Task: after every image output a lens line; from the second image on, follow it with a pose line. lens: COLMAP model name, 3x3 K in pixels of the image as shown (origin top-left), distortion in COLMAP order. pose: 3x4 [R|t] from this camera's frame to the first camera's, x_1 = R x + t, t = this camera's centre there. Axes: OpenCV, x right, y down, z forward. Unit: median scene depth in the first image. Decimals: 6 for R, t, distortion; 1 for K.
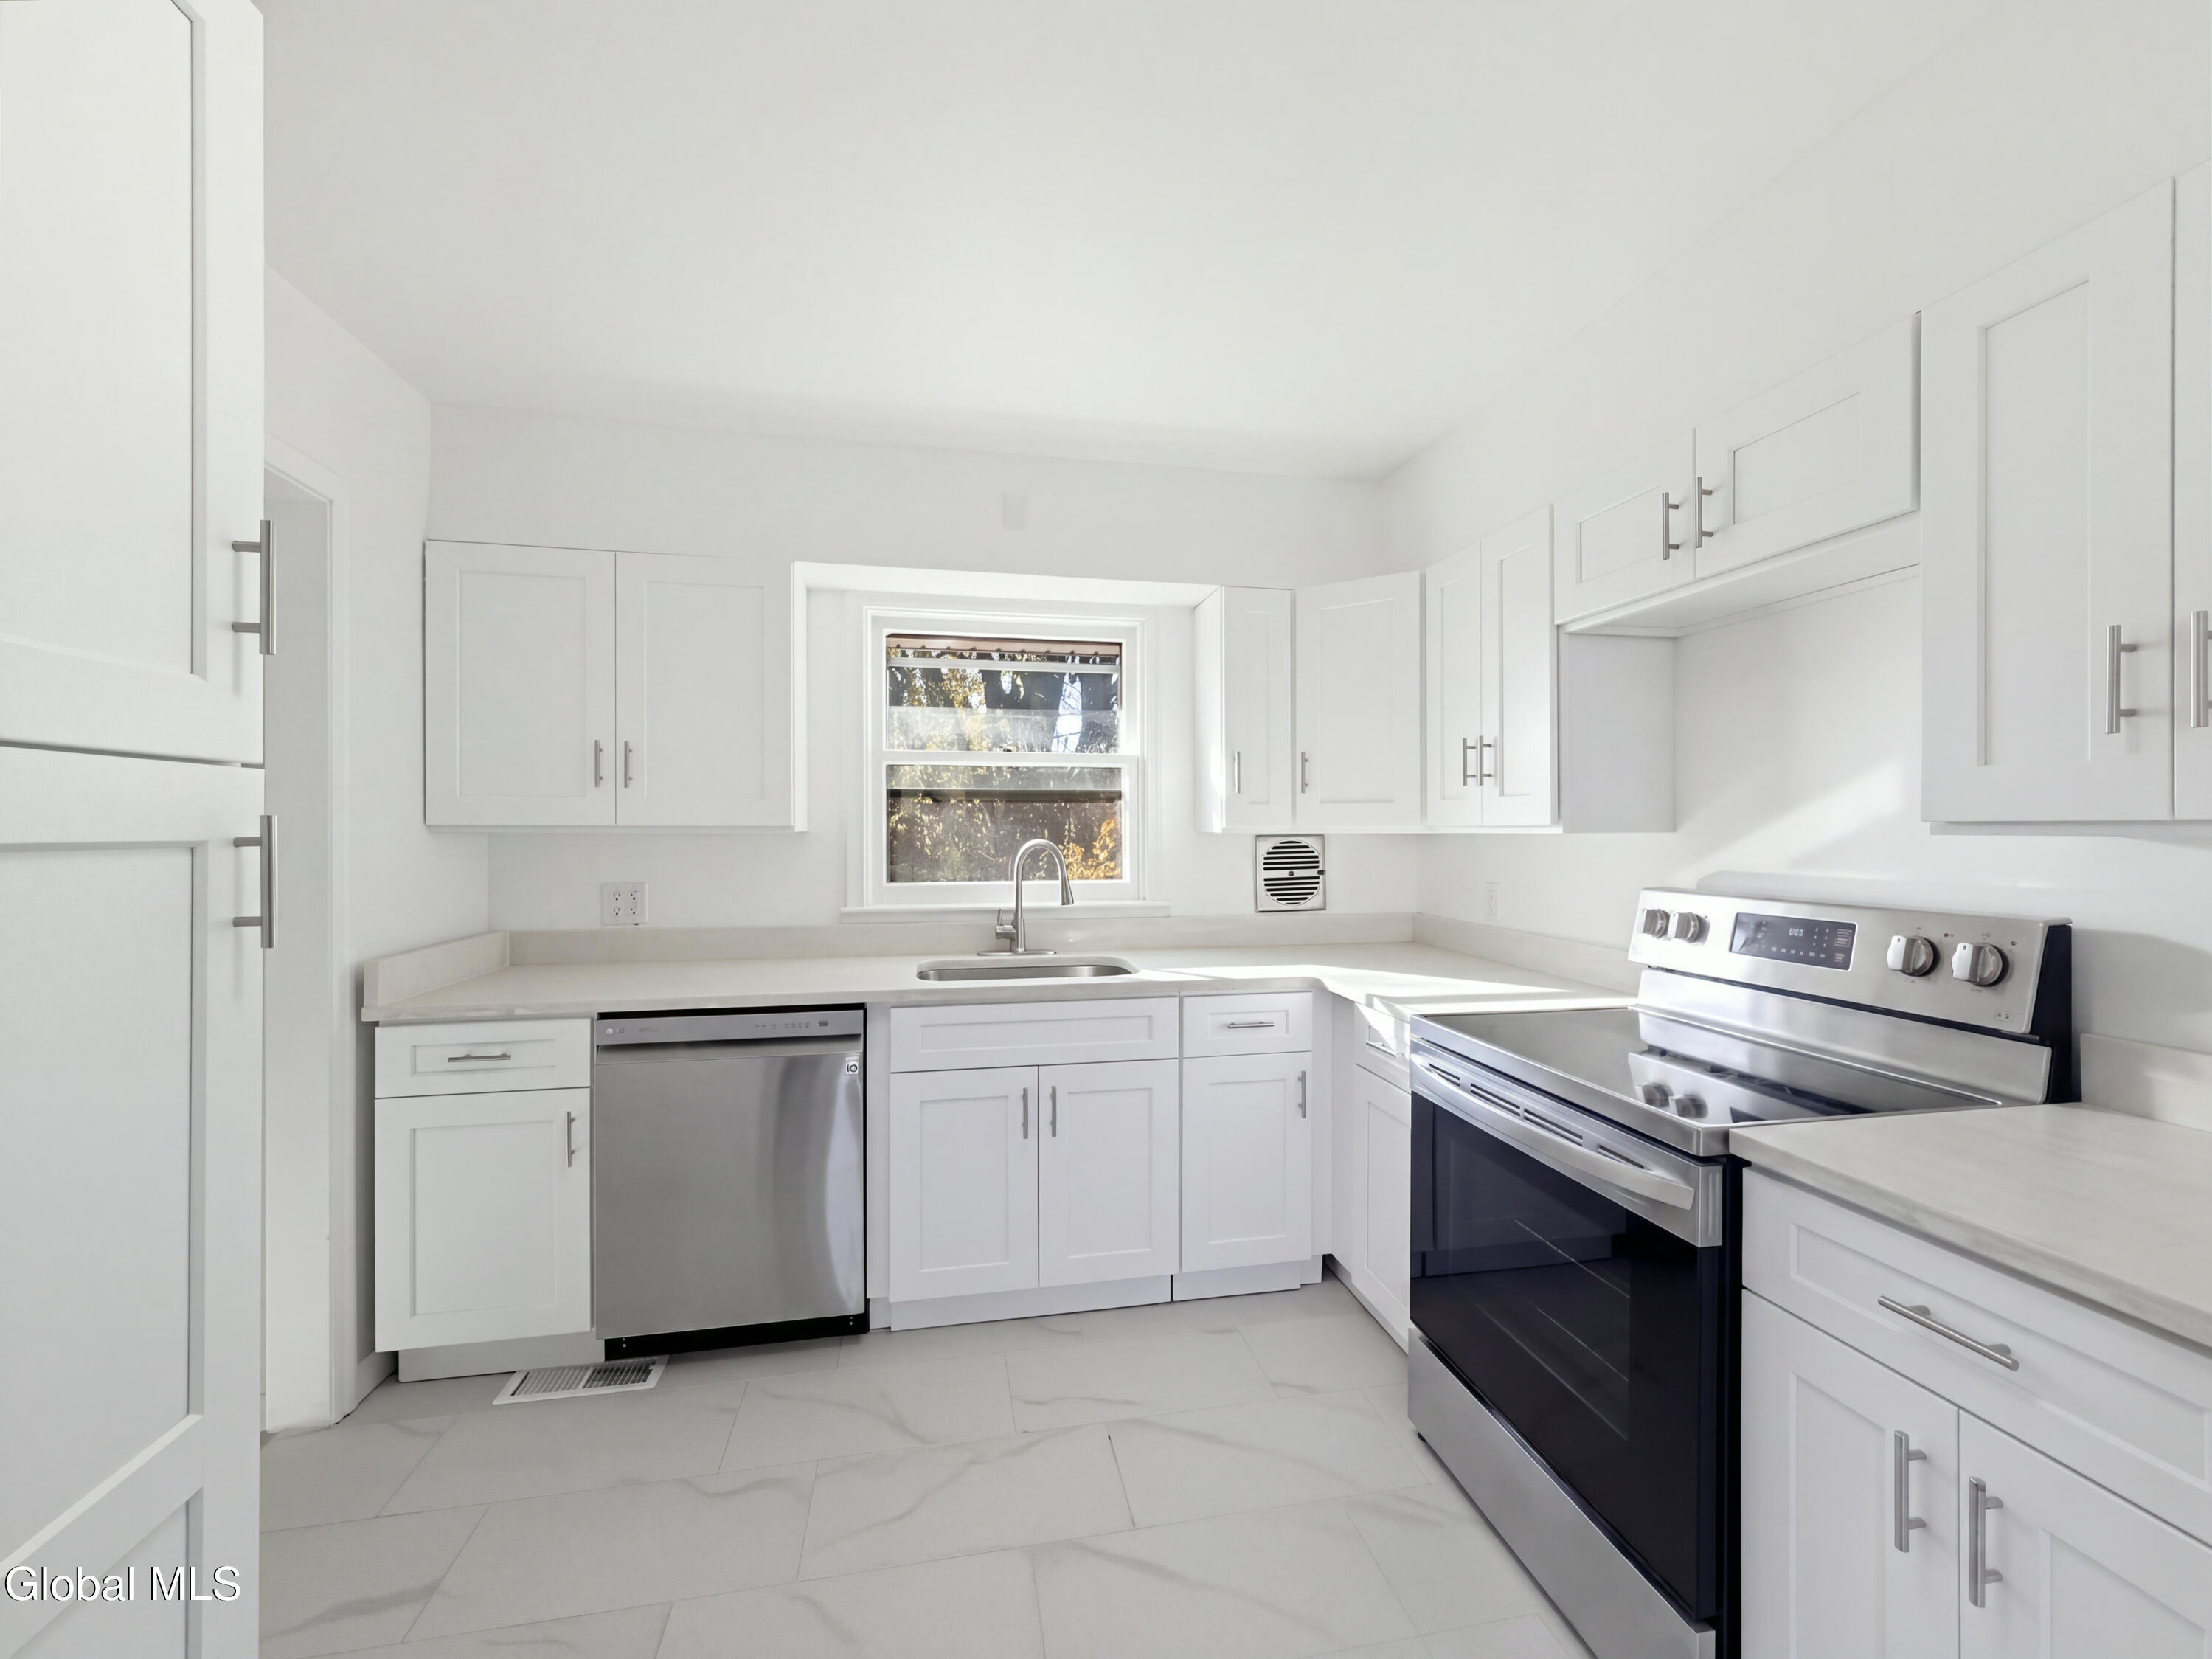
lens RADIAL K [[891.9, 0, 1106.2], [0, 891.9, 820.7], [0, 0, 1]] dist [0.002223, 0.000034]
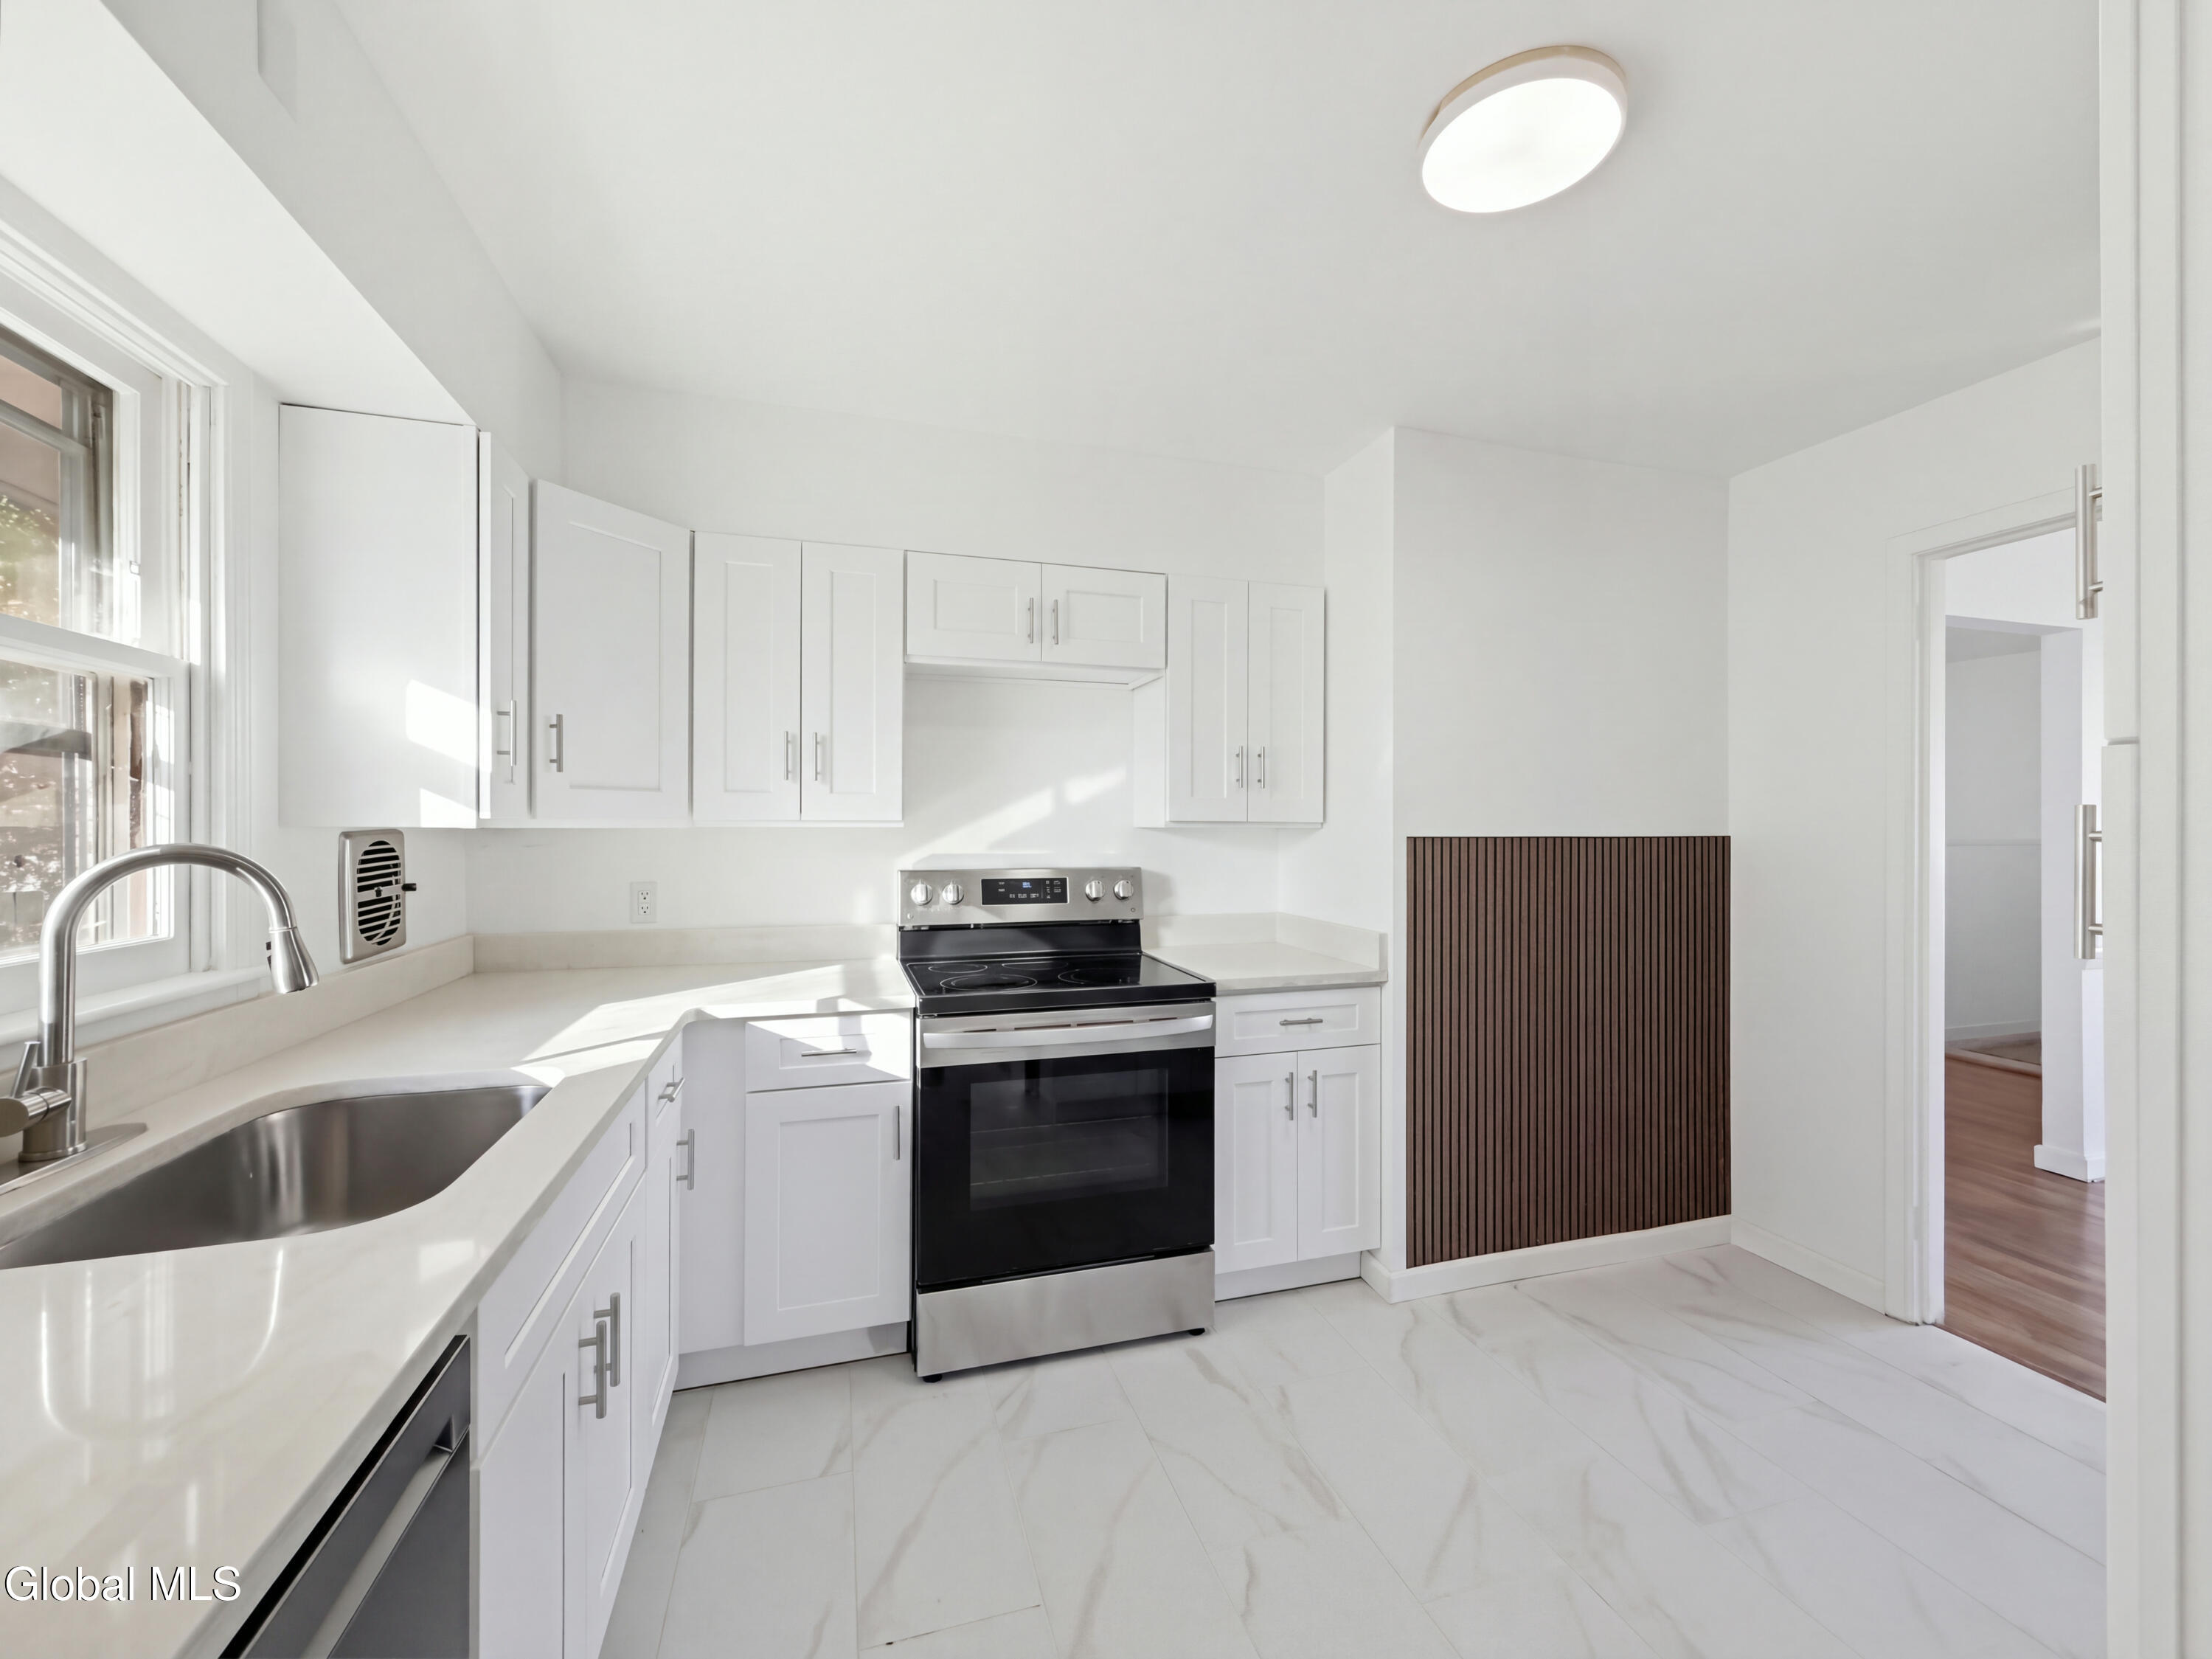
lens RADIAL K [[891.9, 0, 1106.2], [0, 891.9, 820.7], [0, 0, 1]] dist [0.002223, 0.000034]
pose [[-0.099298, 0.001758, 0.995056, -0.621916], [-0.008862, 0.999957, -0.002651, 0.007243], [-0.995018, -0.009081, -0.099278, 0.743767]]
